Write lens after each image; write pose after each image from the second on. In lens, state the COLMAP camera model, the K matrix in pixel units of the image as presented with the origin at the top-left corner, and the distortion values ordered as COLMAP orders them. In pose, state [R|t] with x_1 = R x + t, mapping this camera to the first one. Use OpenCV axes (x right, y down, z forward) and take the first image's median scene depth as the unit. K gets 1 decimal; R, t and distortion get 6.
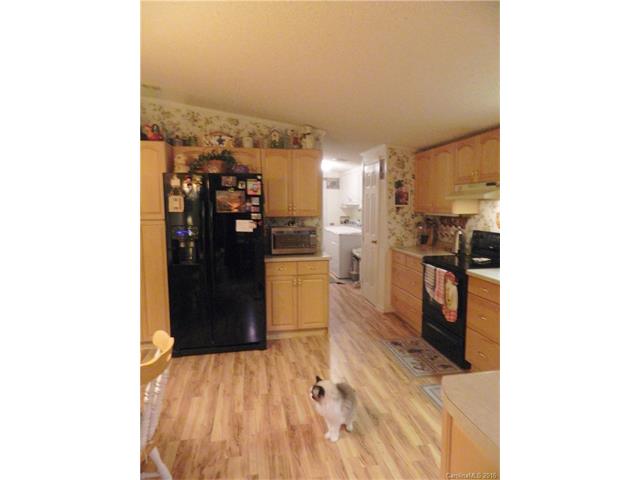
lens RADIAL K [[353.6, 0, 320.0], [0, 353.6, 240.0], [0, 0, 1]] dist [-0.005454, -0.000512]
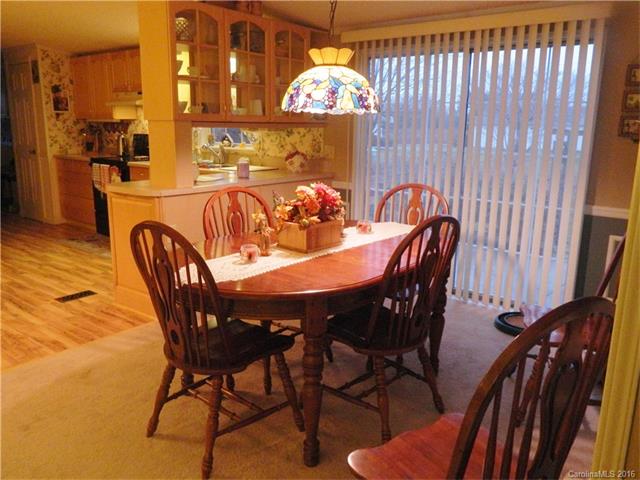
lens RADIAL K [[520.6, 0, 320.0], [0, 520.6, 240.0], [0, 0, 1]] dist [-0.002877, -0.009791]
pose [[0.763330, -0.128194, 0.633162, -0.228922], [0.051795, 0.989102, 0.137817, 0.118675], [-0.643929, -0.072406, 0.761651, -0.741069]]
